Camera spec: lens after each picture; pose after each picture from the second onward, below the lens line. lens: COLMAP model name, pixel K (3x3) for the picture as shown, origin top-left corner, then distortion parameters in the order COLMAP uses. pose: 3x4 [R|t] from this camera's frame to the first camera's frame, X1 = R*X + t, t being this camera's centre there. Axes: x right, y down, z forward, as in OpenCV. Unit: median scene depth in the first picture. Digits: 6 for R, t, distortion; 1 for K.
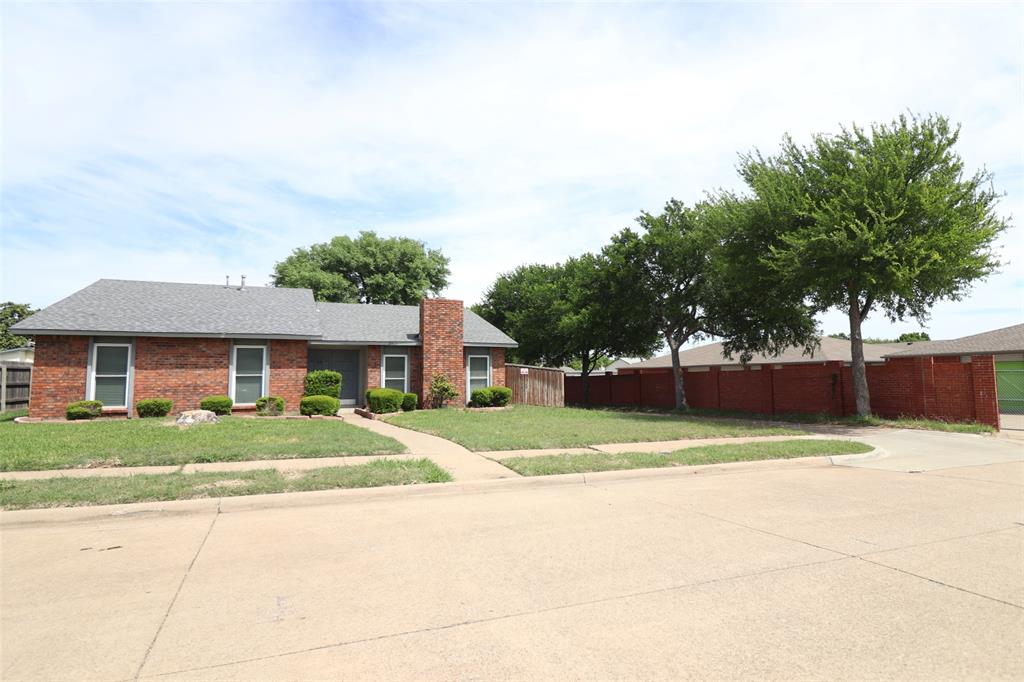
lens RADIAL K [[558.6, 0, 511.7], [0, 558.6, 326.1], [0, 0, 1]] dist [0.023687, -0.030535]
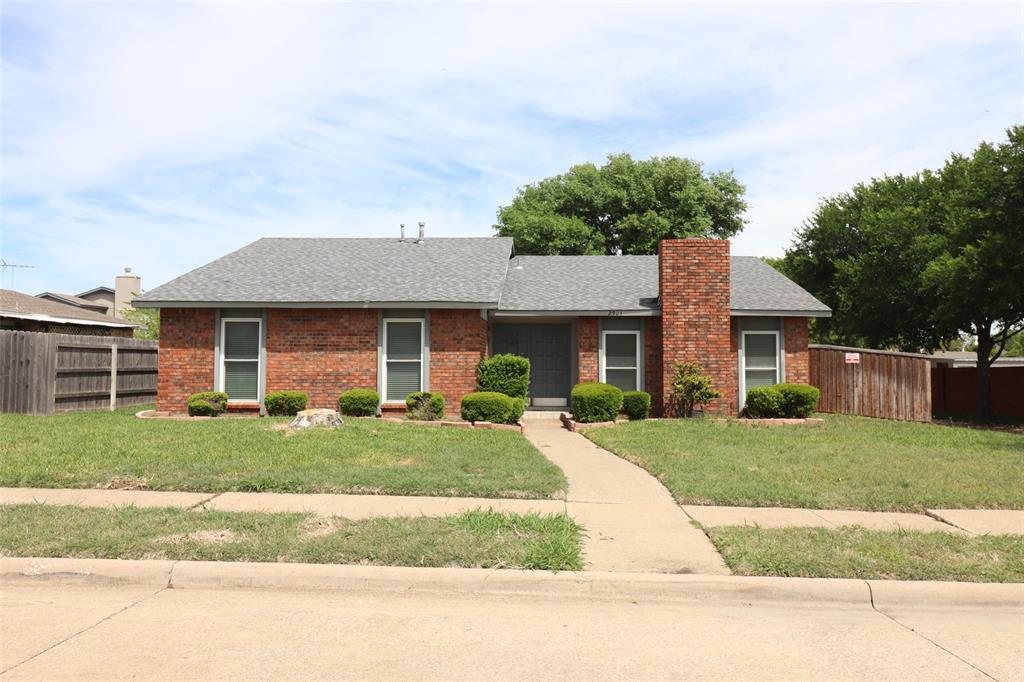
lens RADIAL K [[795.3, 0, 510.8], [0, 795.3, 323.2], [0, 0, 1]] dist [0.010373, -0.000013]
pose [[0.909552, -0.012028, -0.415415, 0.055968], [0.027738, 0.999109, 0.031805, 0.010417], [0.414663, -0.040451, 0.909076, 0.124677]]
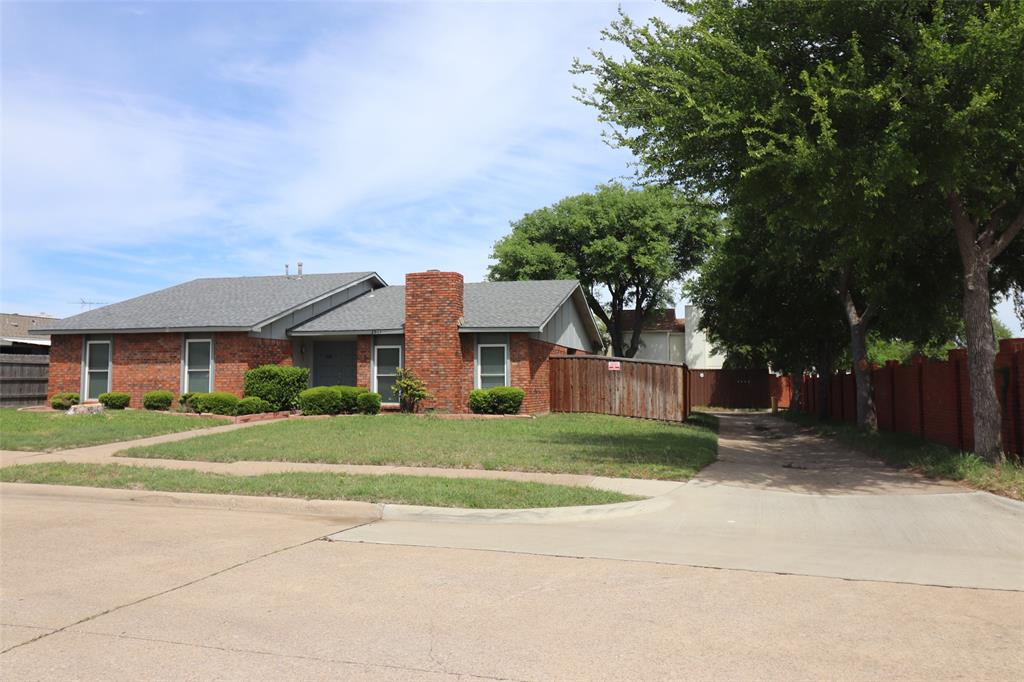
lens RADIAL K [[755.3, 0, 512.0], [0, 755.3, 341.0], [0, 0, 1]] dist [0.002438, 0.000858]
pose [[0.799947, -0.025547, -0.599526, 0.598879], [0.050078, 0.998450, 0.024273, 0.027344], [0.597977, -0.049440, 0.799987, 0.239217]]
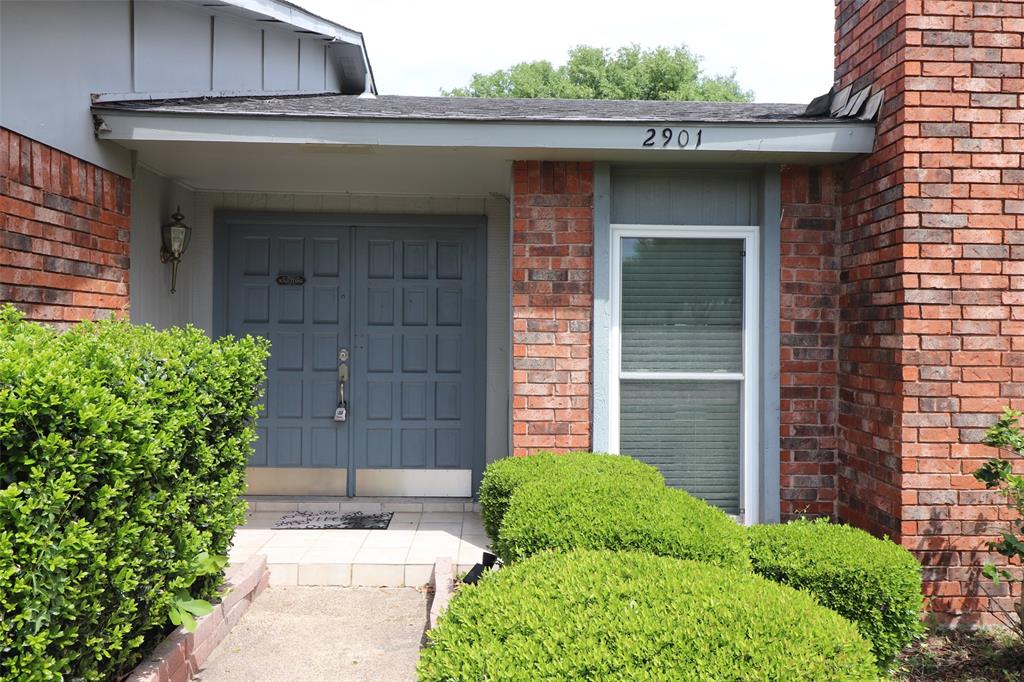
lens RADIAL K [[755.3, 0, 512.0], [0, 755.3, 341.0], [0, 0, 1]] dist [0.002438, 0.000858]
pose [[0.935290, 0.018420, -0.353402, -0.180753], [0.016027, 0.995415, 0.094300, 0.064166], [0.353518, -0.093862, 0.930707, 0.796069]]
